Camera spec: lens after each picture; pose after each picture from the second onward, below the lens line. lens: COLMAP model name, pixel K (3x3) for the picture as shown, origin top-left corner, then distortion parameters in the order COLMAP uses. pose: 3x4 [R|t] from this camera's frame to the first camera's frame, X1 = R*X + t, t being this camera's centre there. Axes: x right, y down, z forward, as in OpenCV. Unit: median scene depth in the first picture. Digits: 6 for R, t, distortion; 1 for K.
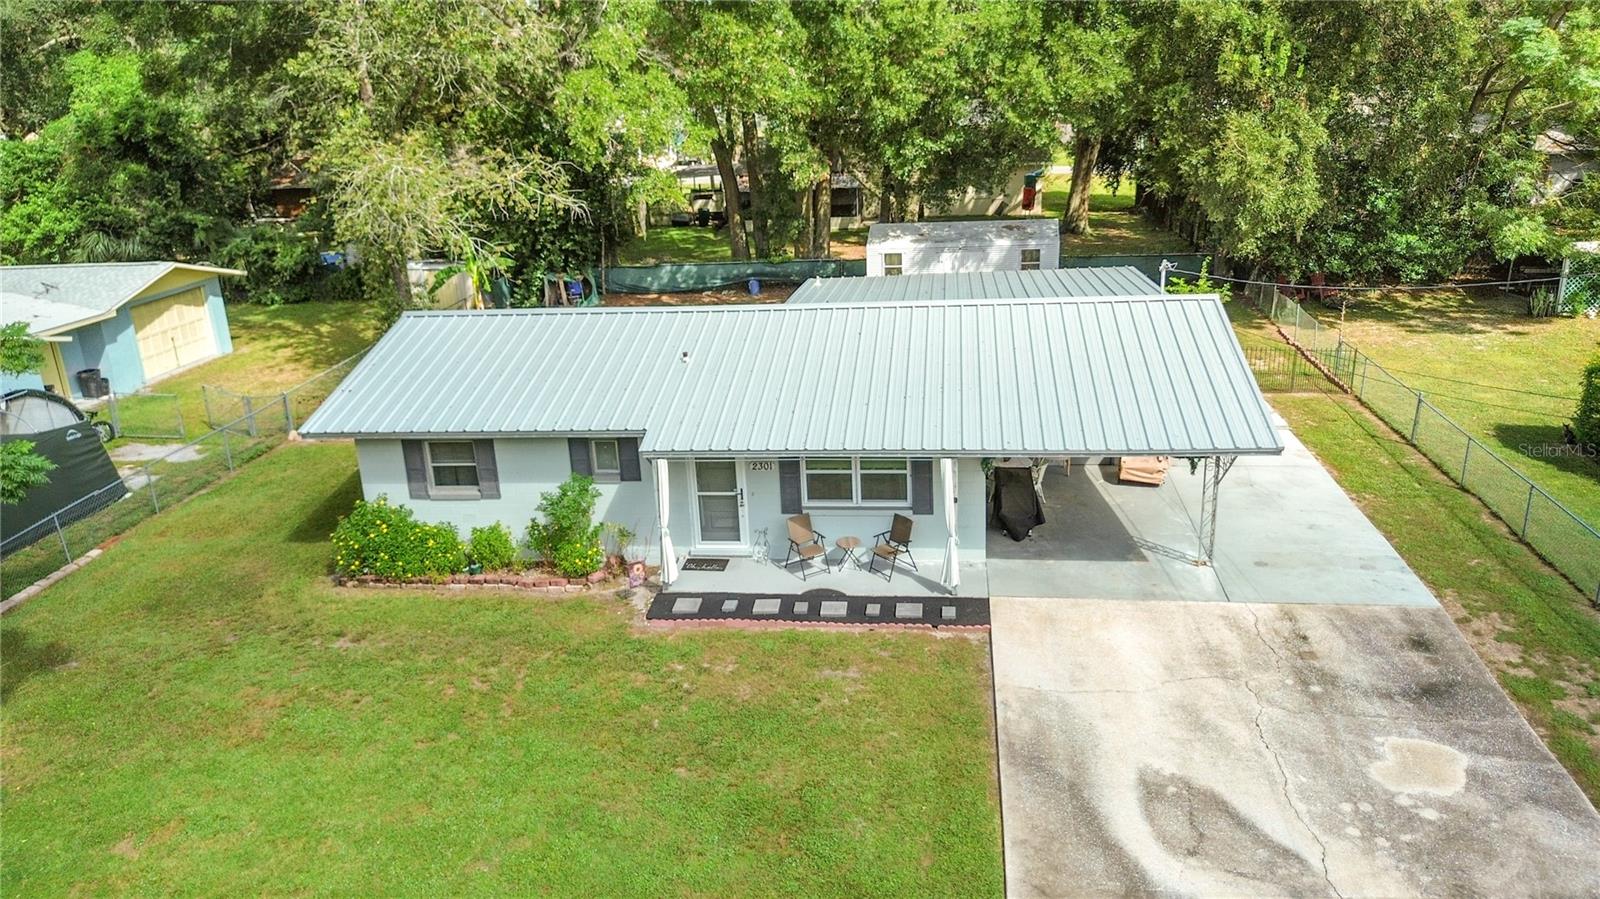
lens RADIAL K [[1140.2, 0, 802.0], [0, 1140.2, 448.3], [0, 0, 1]] dist [0.060737, -0.060980]
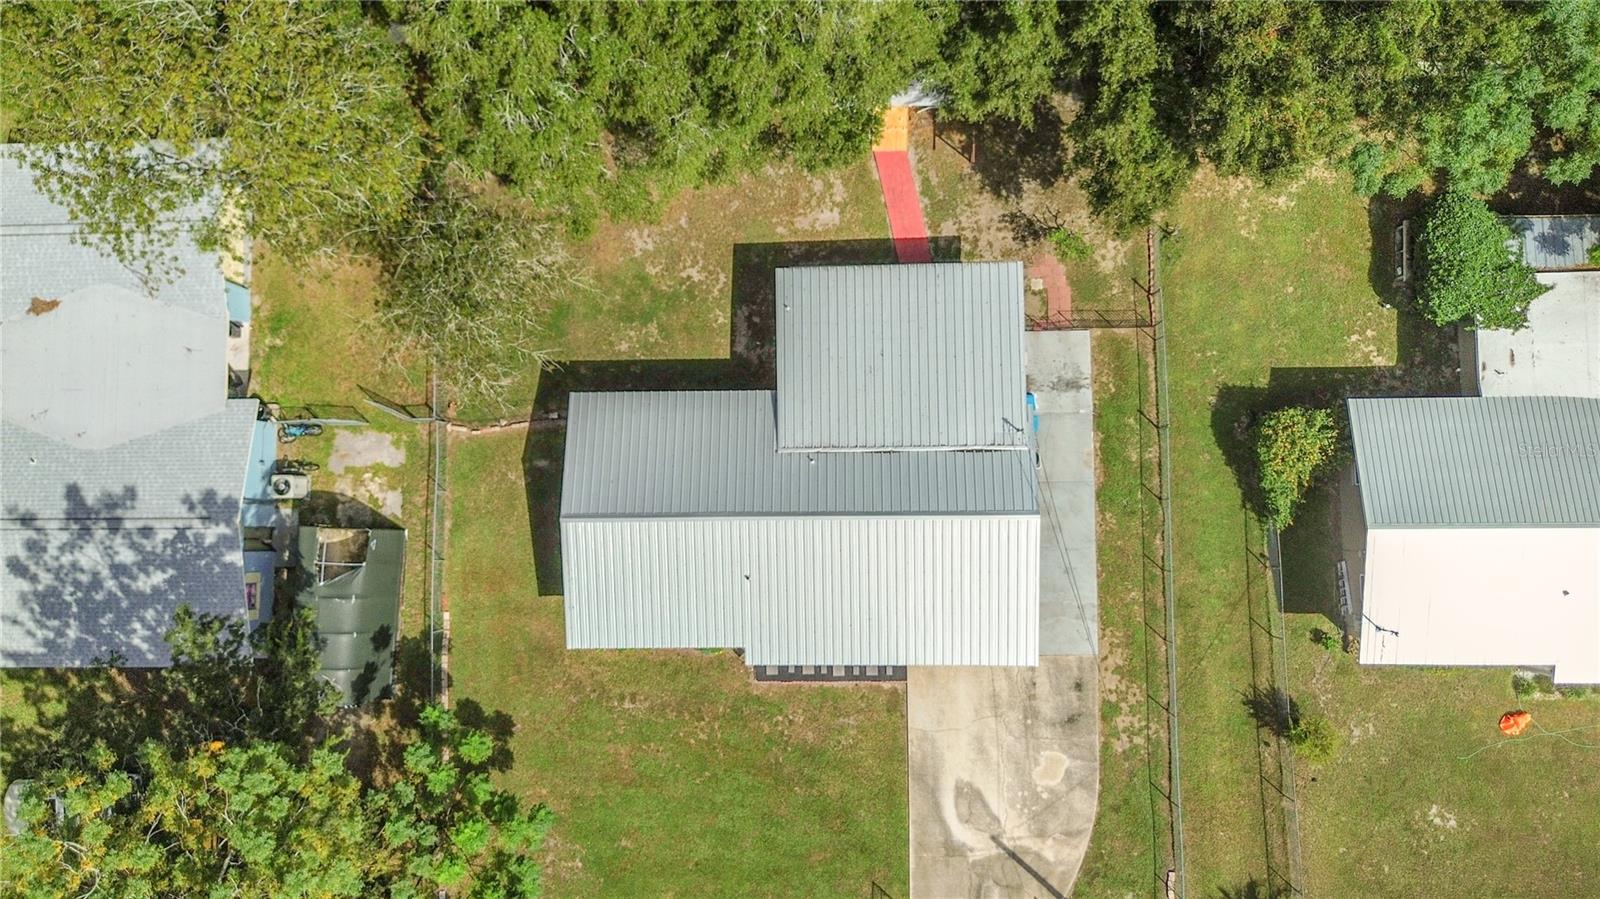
lens RADIAL K [[1140.2, 0, 802.0], [0, 1140.2, 448.3], [0, 0, 1]] dist [0.060737, -0.060980]
pose [[0.991295, -0.131596, 0.004073, 0.004121], [0.048562, 0.394217, 0.917734, -1.990992], [-0.122376, -0.909547, 0.397176, 0.481193]]
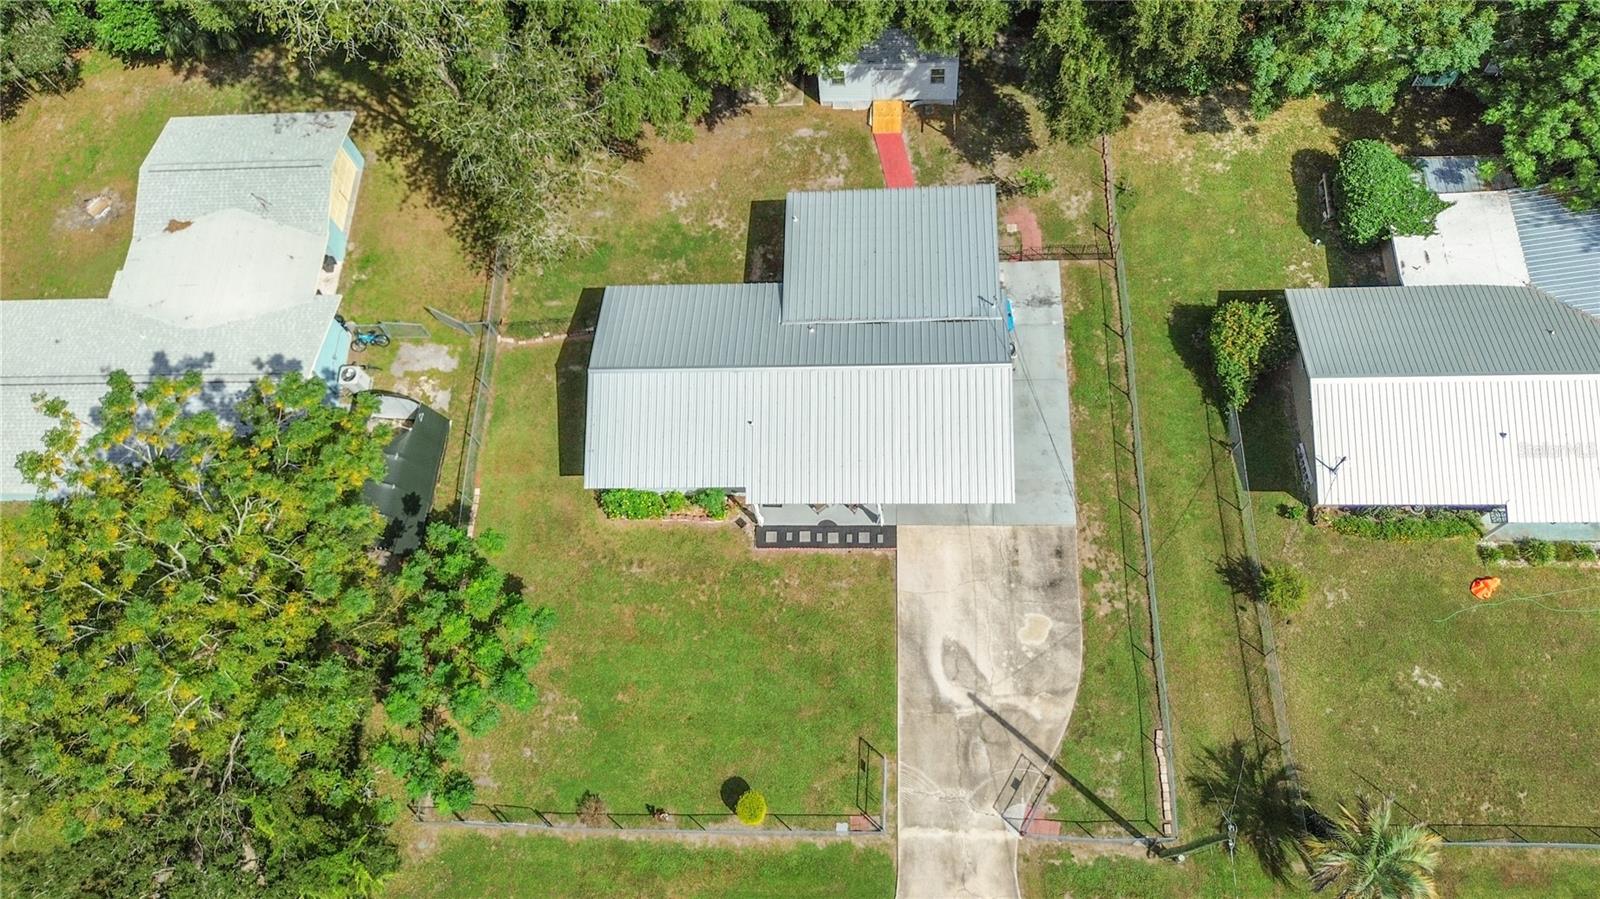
lens RADIAL K [[1140.2, 0, 802.0], [0, 1140.2, 448.3], [0, 0, 1]] dist [0.060737, -0.060980]
pose [[0.994598, -0.103746, 0.003384, -0.024345], [0.067549, 0.671651, 0.737782, -1.669865], [-0.078815, -0.733568, 0.675031, -0.455707]]
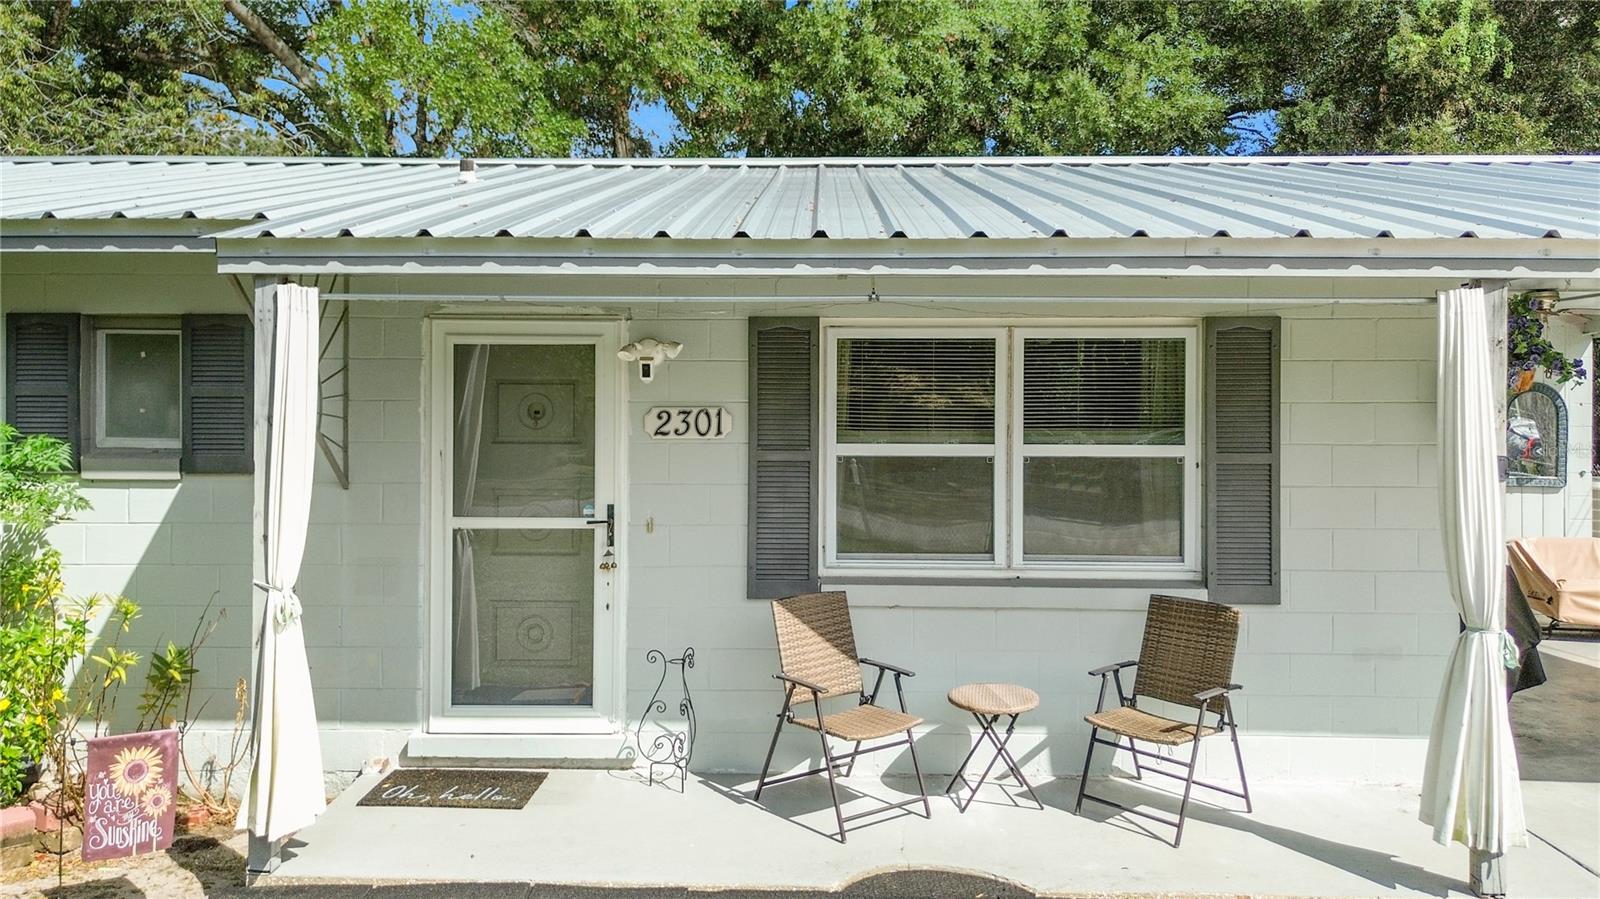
lens RADIAL K [[1190.5, 0, 797.1], [0, 1190.5, 407.1], [0, 0, 1]] dist [0.041726, 0.000176]
pose [[0.993047, 0.050140, 0.106509, -0.040430], [-0.014042, 0.948753, -0.315706, 0.108391], [-0.116880, 0.312015, 0.942860, 0.715601]]
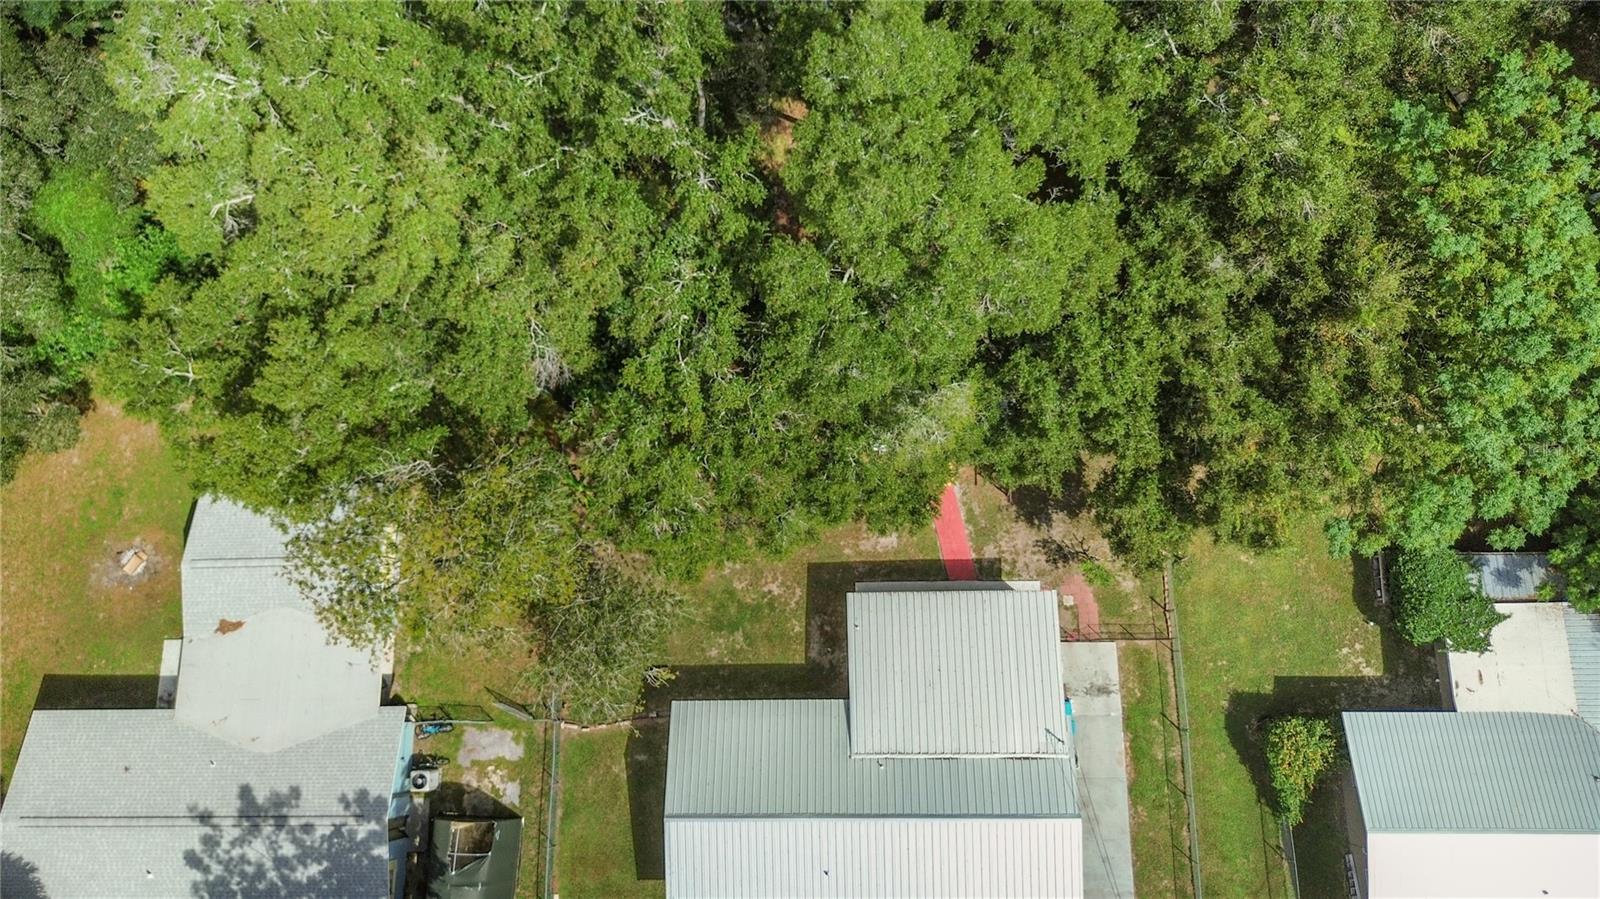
lens RADIAL K [[1140.2, 0, 802.0], [0, 1140.2, 448.3], [0, 0, 1]] dist [0.060737, -0.060980]
pose [[0.990995, -0.133598, 0.009018, -0.067593], [0.062912, 0.523997, 0.849393, -2.472341], [-0.118203, -0.841177, 0.527683, 0.585977]]
